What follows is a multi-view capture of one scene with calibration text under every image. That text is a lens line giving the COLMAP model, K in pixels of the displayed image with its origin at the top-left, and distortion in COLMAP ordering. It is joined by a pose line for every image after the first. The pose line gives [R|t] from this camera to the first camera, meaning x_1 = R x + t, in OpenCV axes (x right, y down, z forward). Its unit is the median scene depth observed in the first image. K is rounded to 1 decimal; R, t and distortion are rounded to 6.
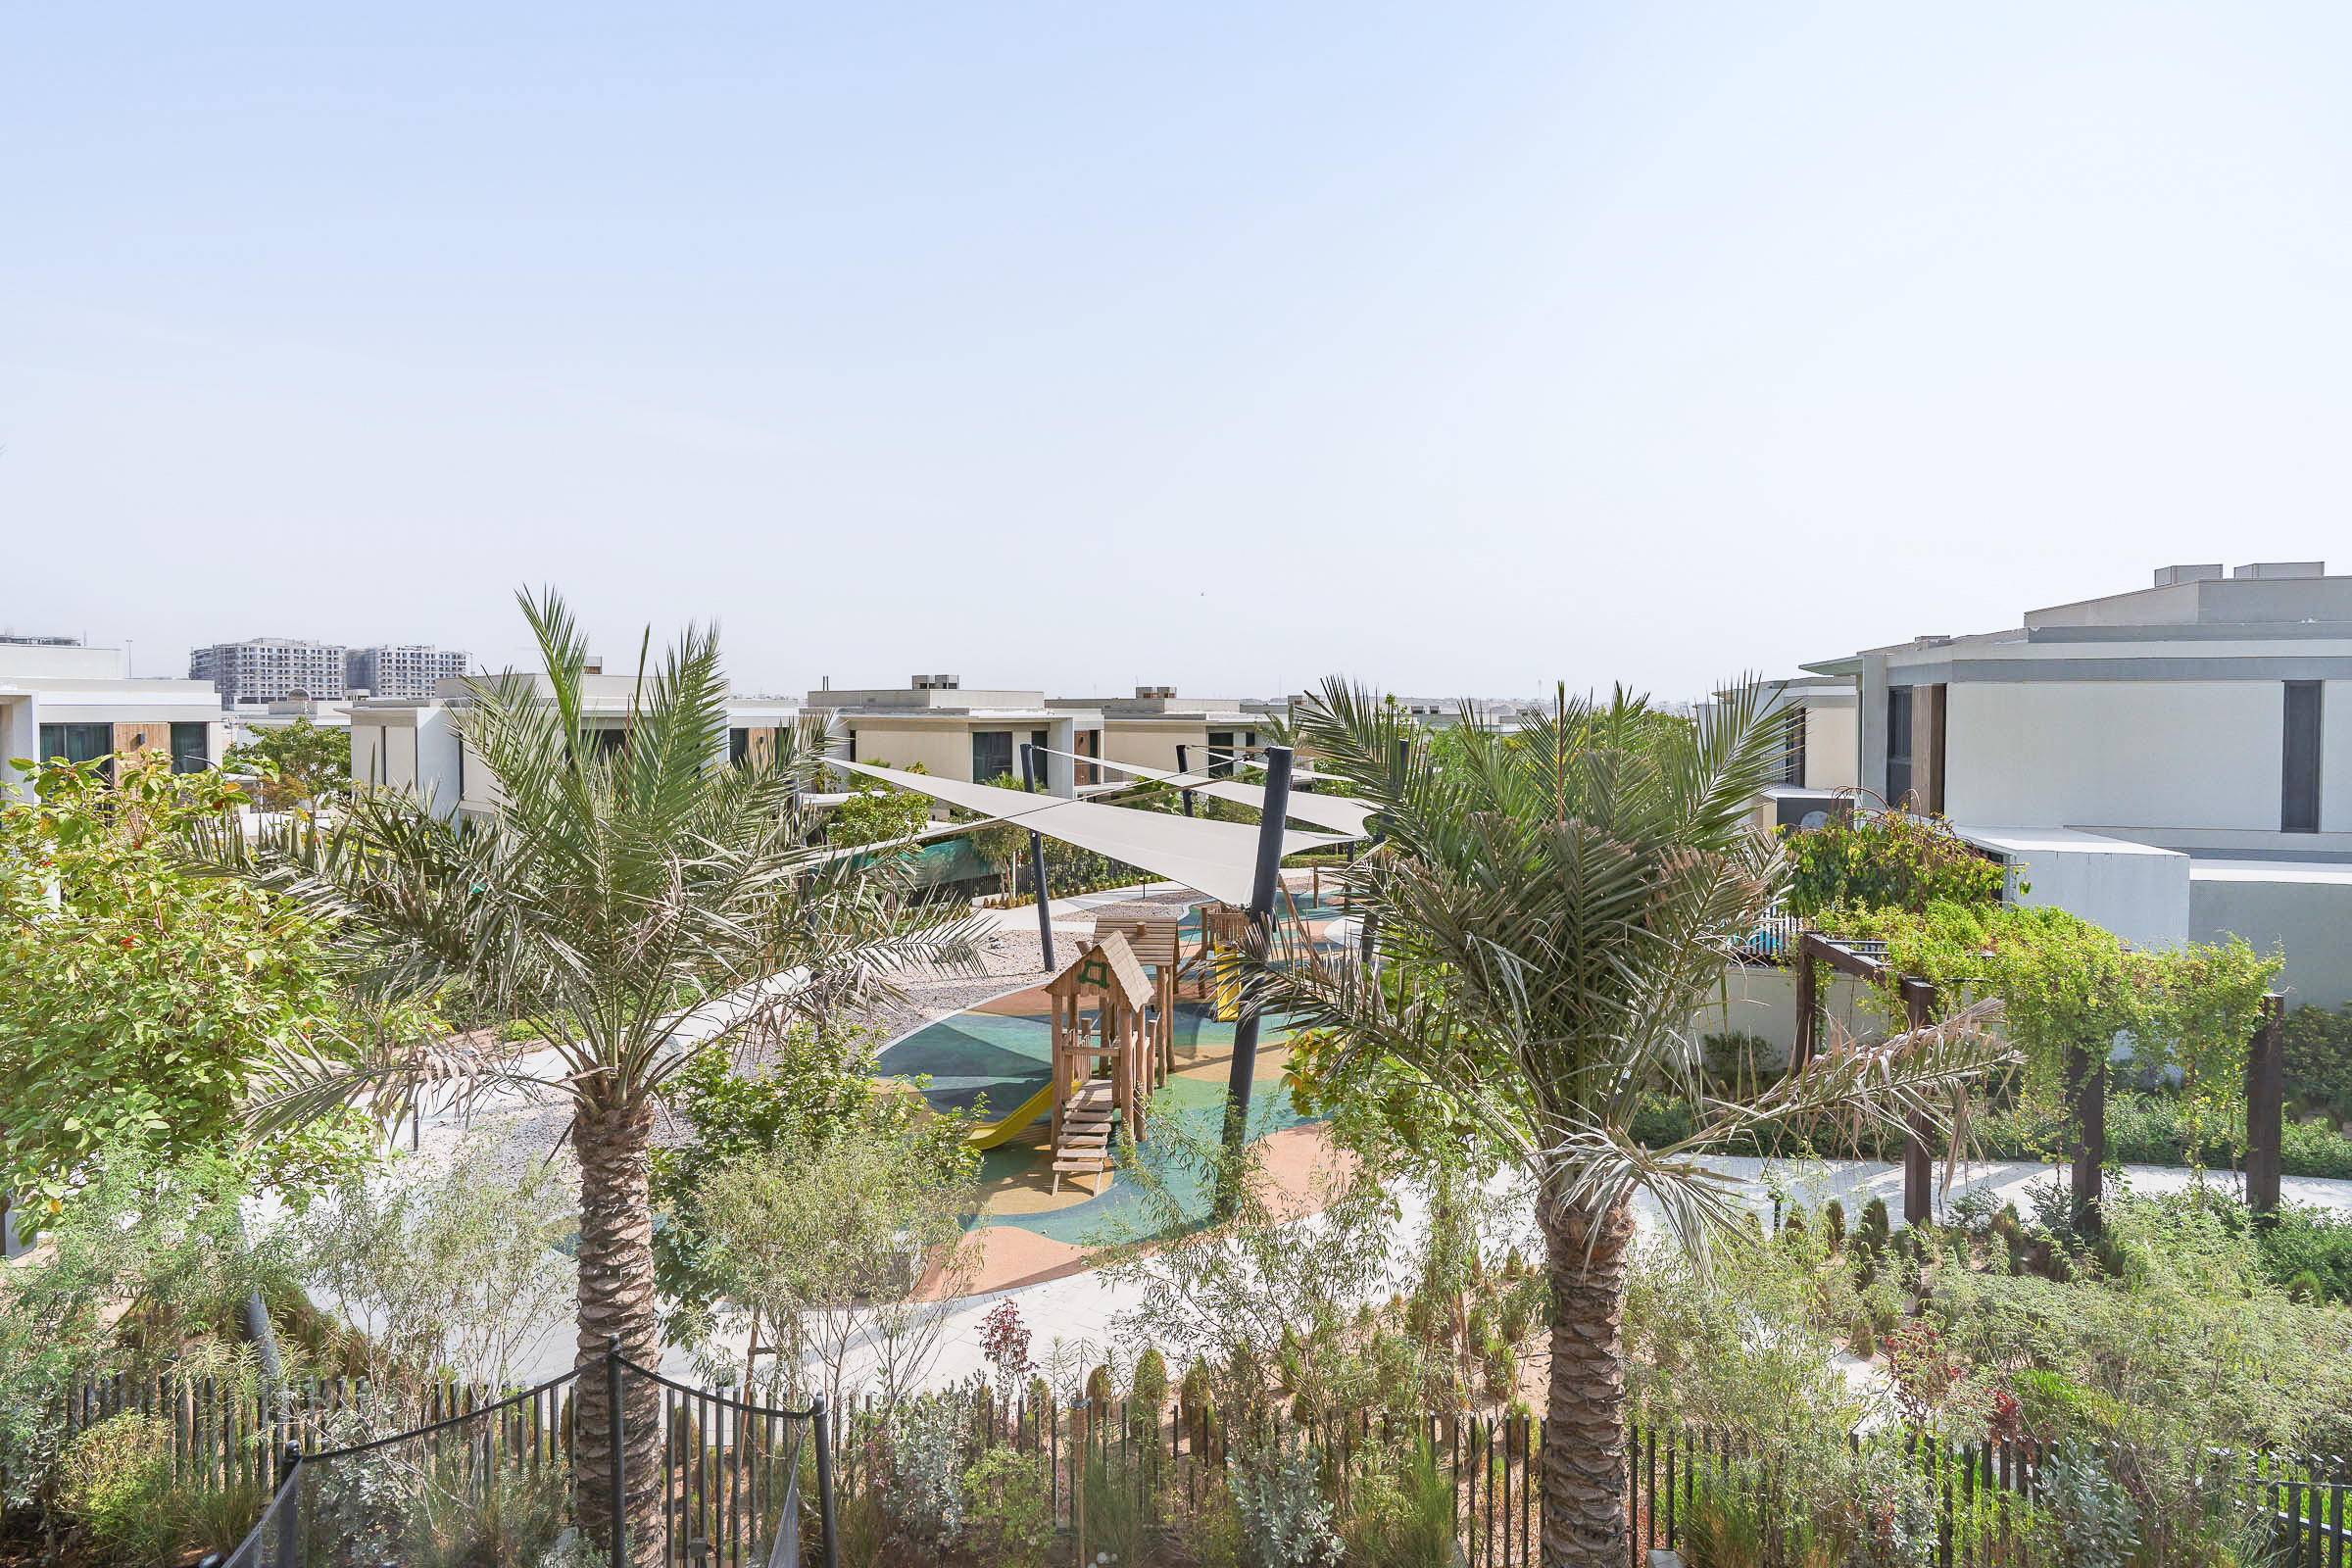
lens RADIAL K [[1130.0, 0, 1195.9], [0, 1130.0, 730.5], [0, 0, 1]] dist [-0.001158, 0.000576]
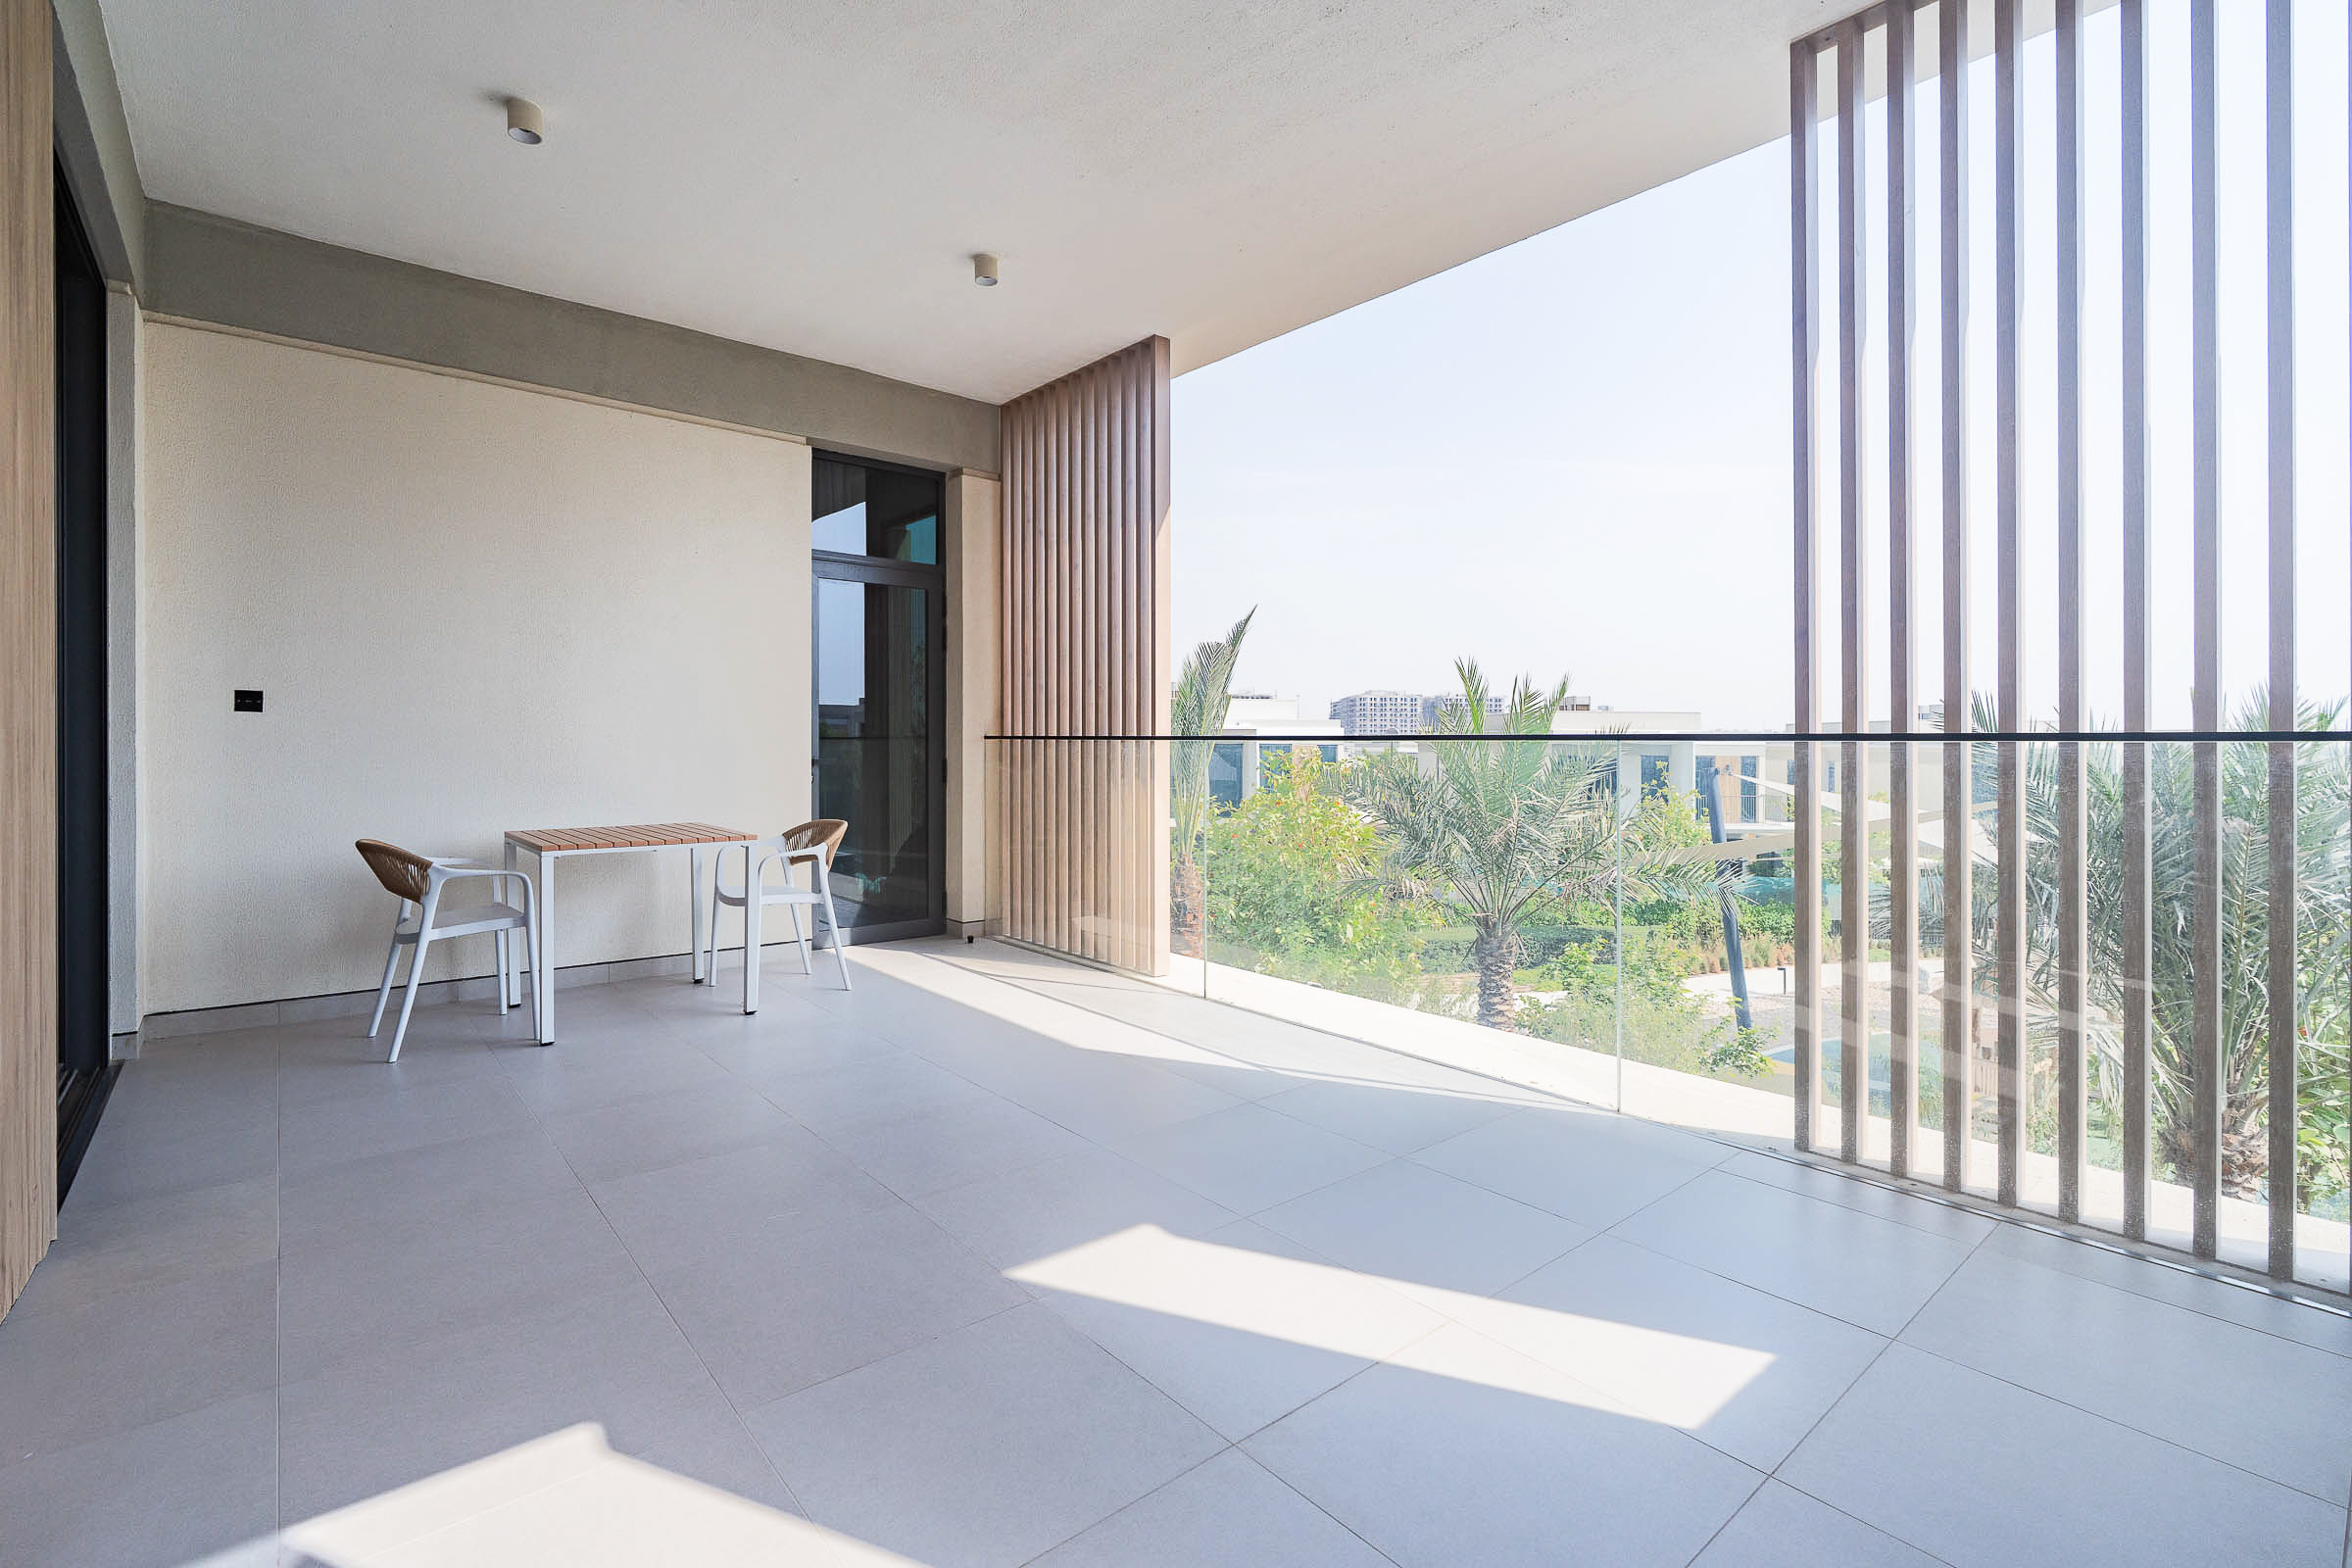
lens RADIAL K [[1063.7, 0, 1175.1], [0, 1063.7, 763.1], [0, 0, 1]] dist [-0.000527, -0.000079]
pose [[0.642601, 0.011310, -0.766118, 0.466413], [-0.010888, 0.999925, 0.005628, 0.044165], [0.766124, 0.004725, 0.642676, -0.506720]]
